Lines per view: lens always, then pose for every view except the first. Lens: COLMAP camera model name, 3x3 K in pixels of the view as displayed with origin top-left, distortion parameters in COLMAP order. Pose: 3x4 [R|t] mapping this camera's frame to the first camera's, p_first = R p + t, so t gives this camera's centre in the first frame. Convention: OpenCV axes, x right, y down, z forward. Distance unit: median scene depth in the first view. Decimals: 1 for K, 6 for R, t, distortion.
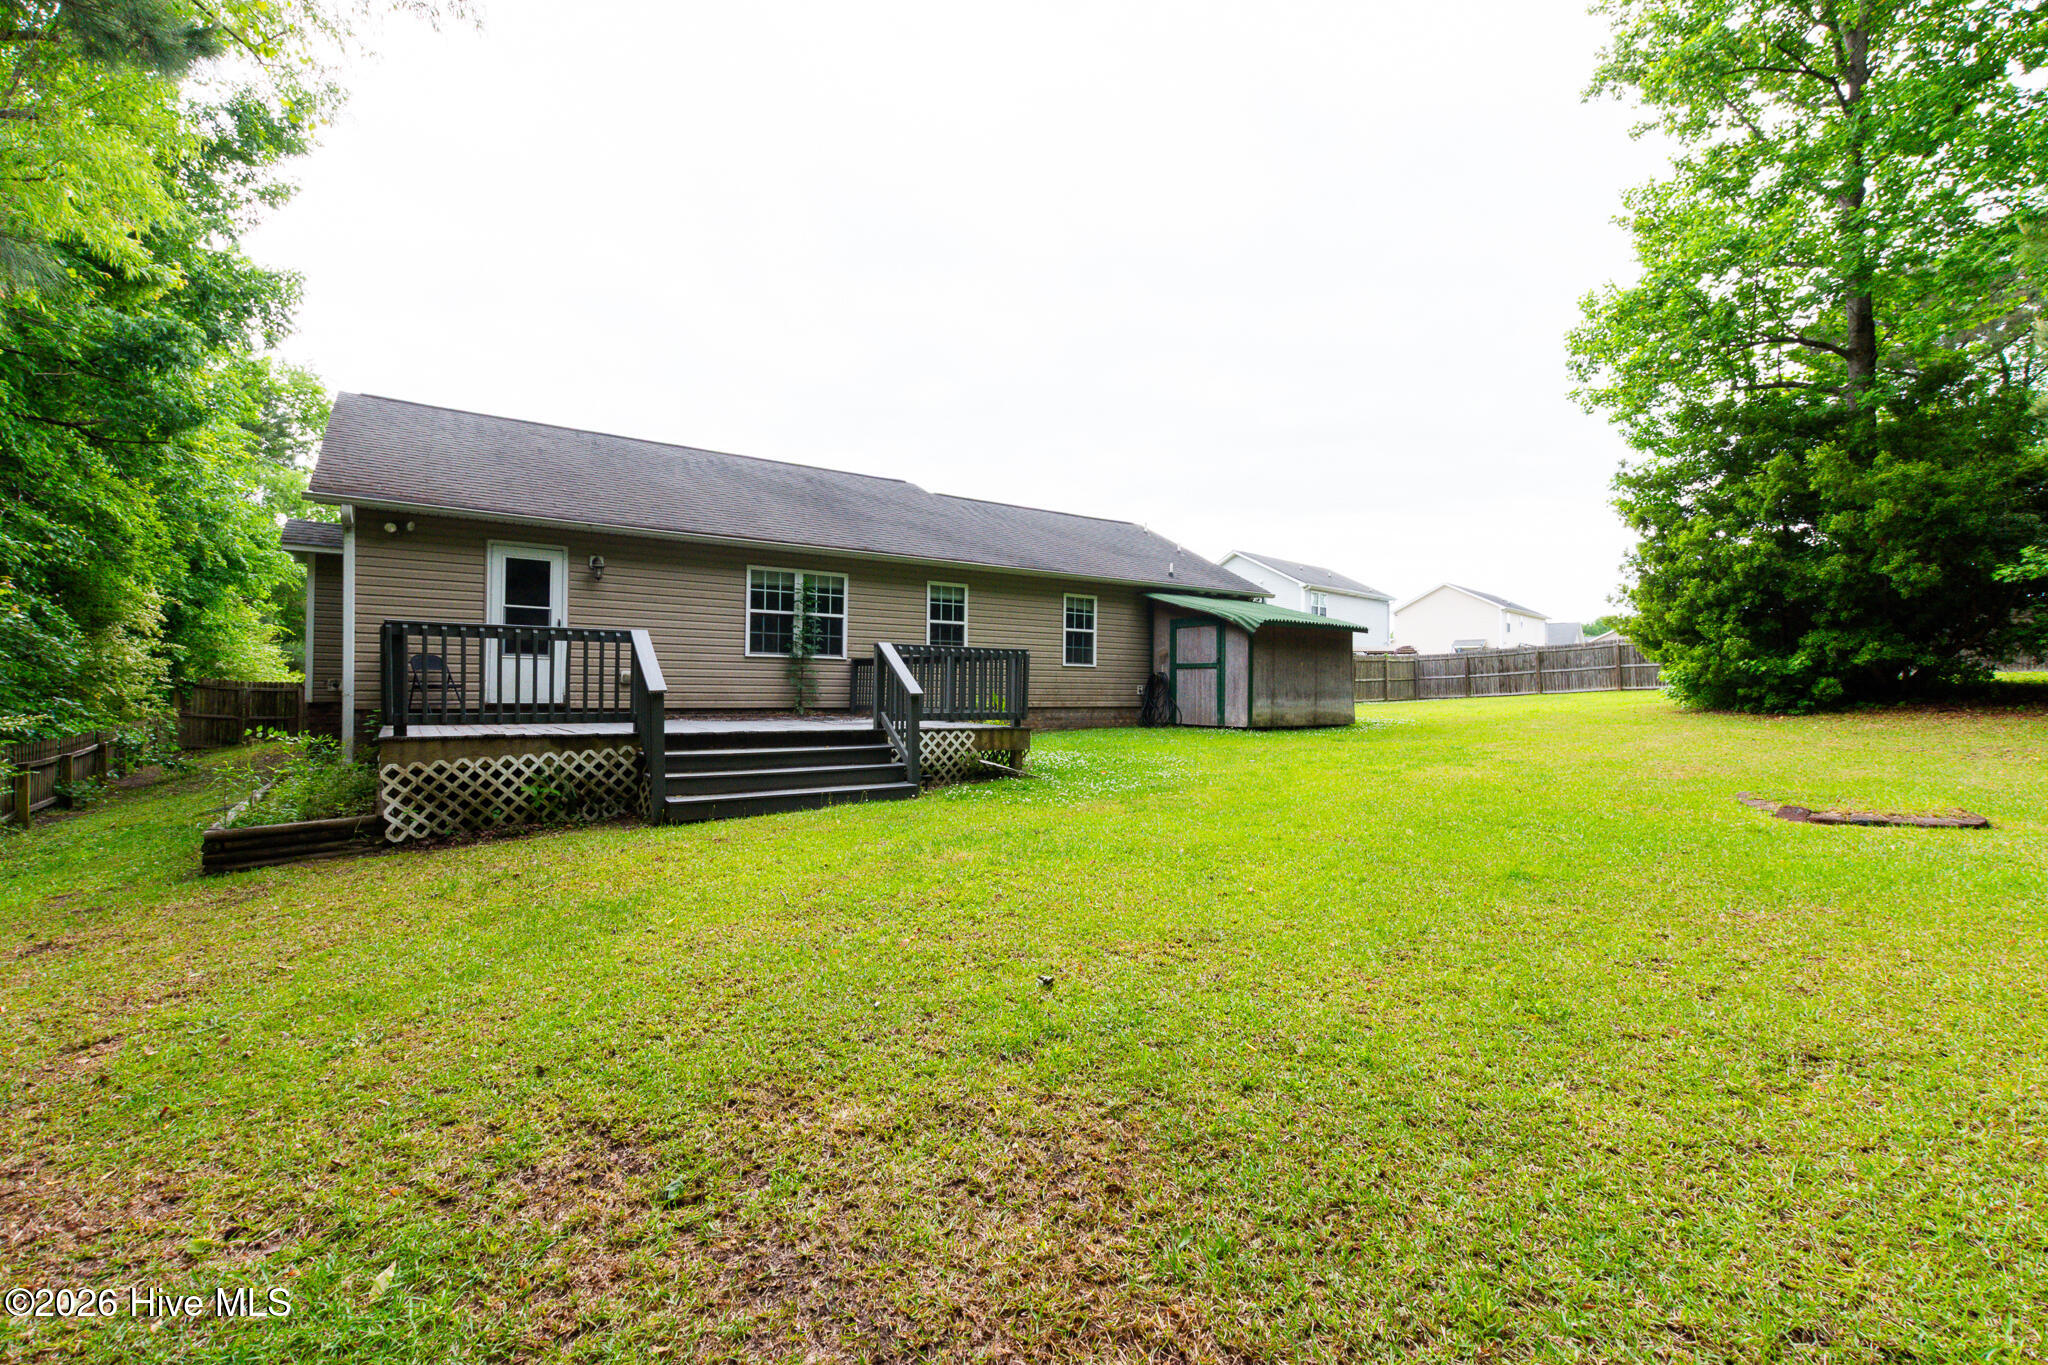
lens RADIAL K [[881.5, 0, 1021.4], [0, 881.5, 683.5], [0, 0, 1]] dist [0.006550, -0.001660]
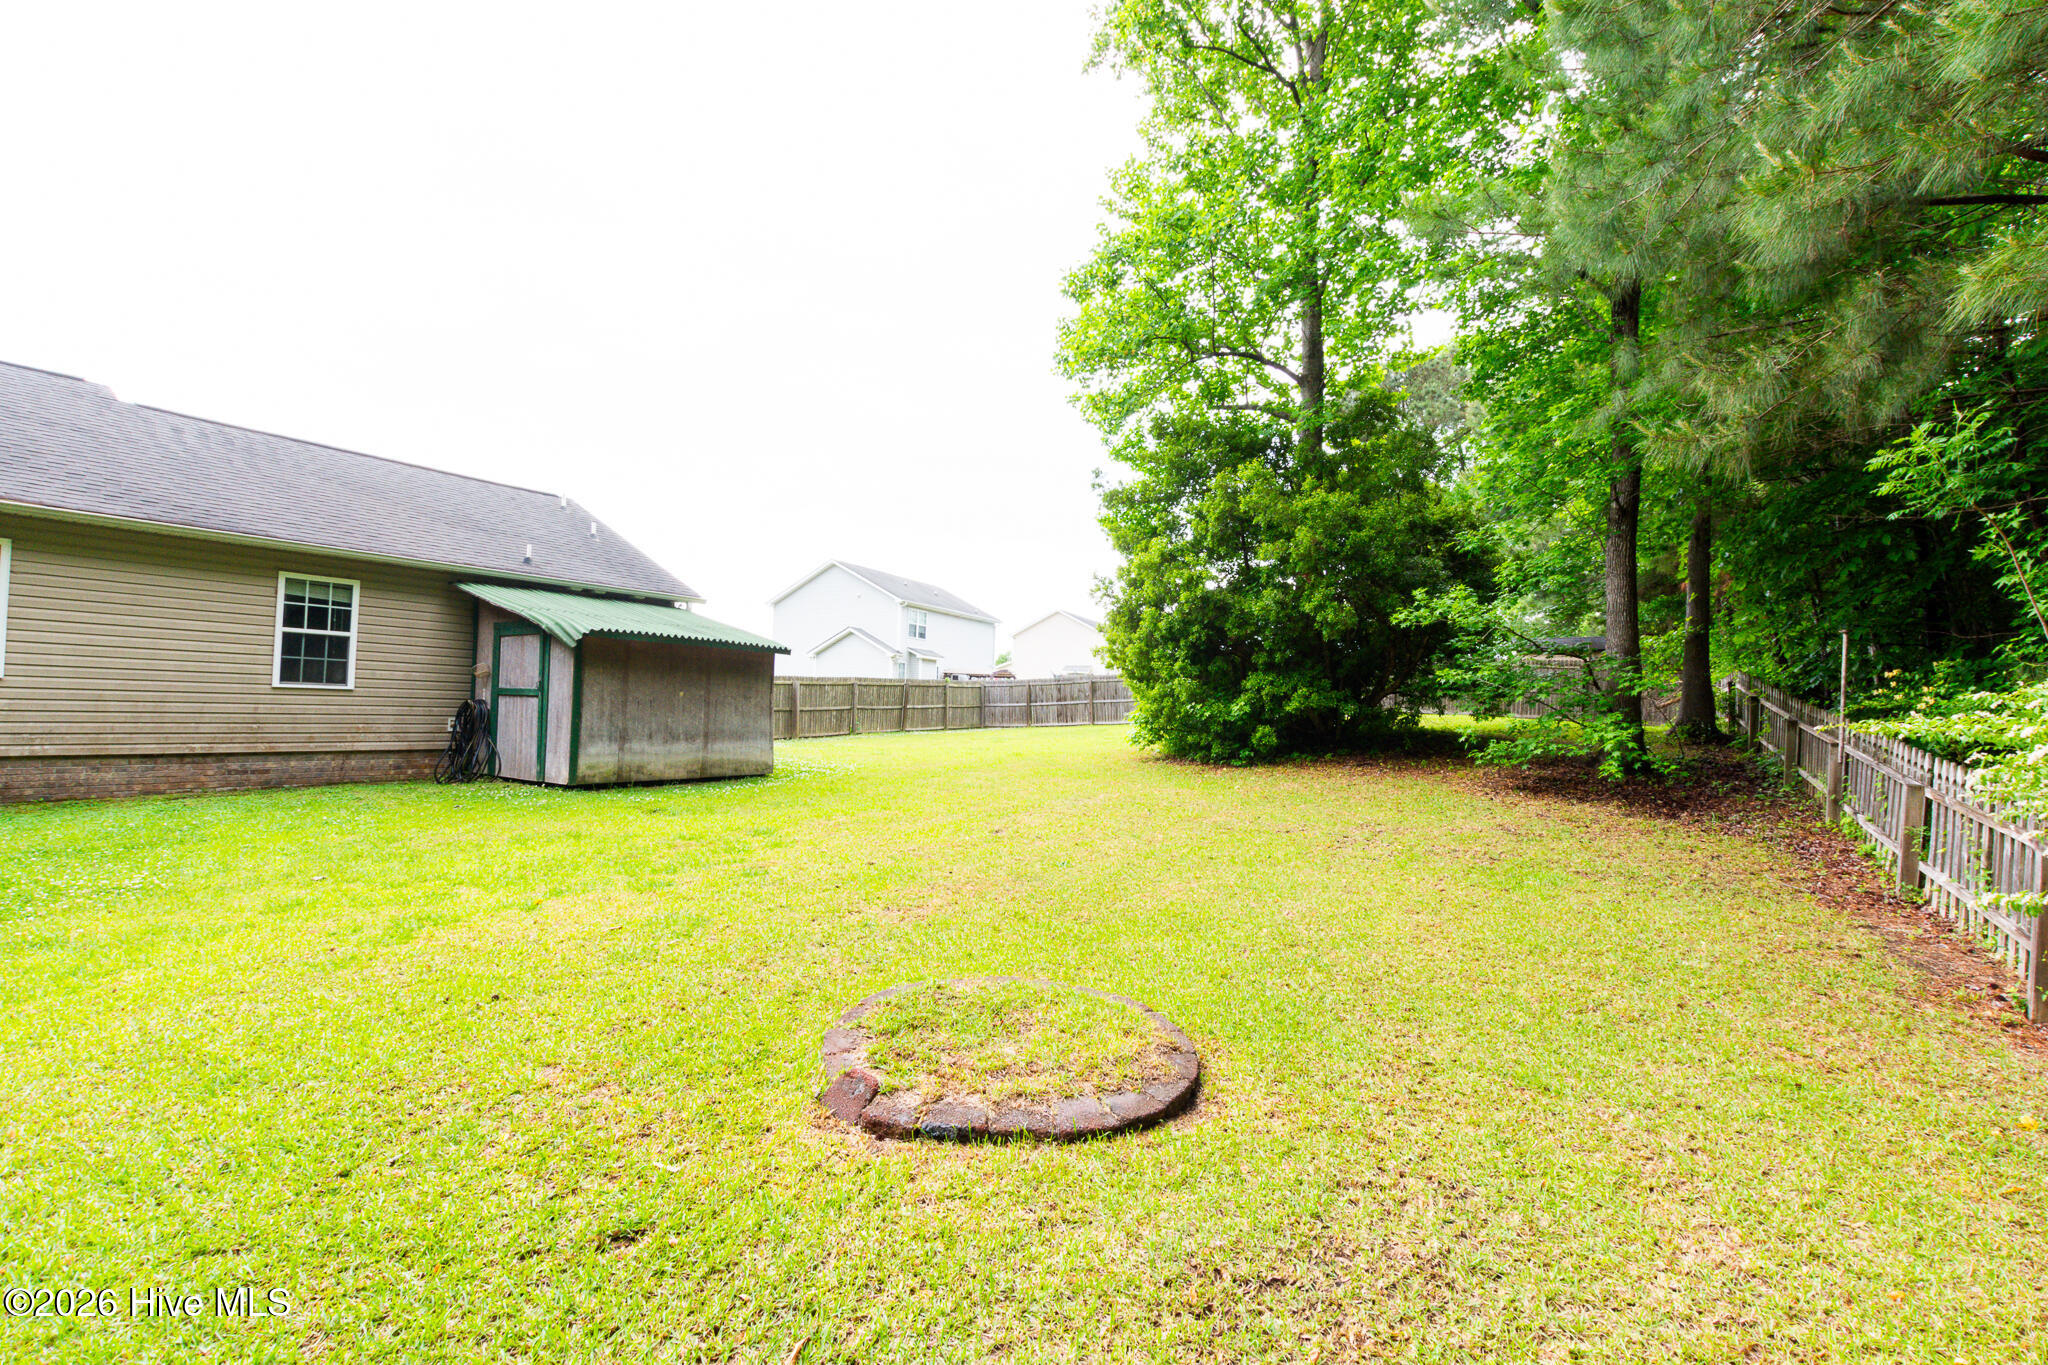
lens RADIAL K [[881.5, 0, 1021.4], [0, 881.5, 683.5], [0, 0, 1]] dist [0.006550, -0.001660]
pose [[0.934678, 0.029699, 0.354252, 0.329963], [-0.023954, 0.999501, -0.020594, -0.022762], [-0.354686, 0.010763, 0.934923, 0.229798]]
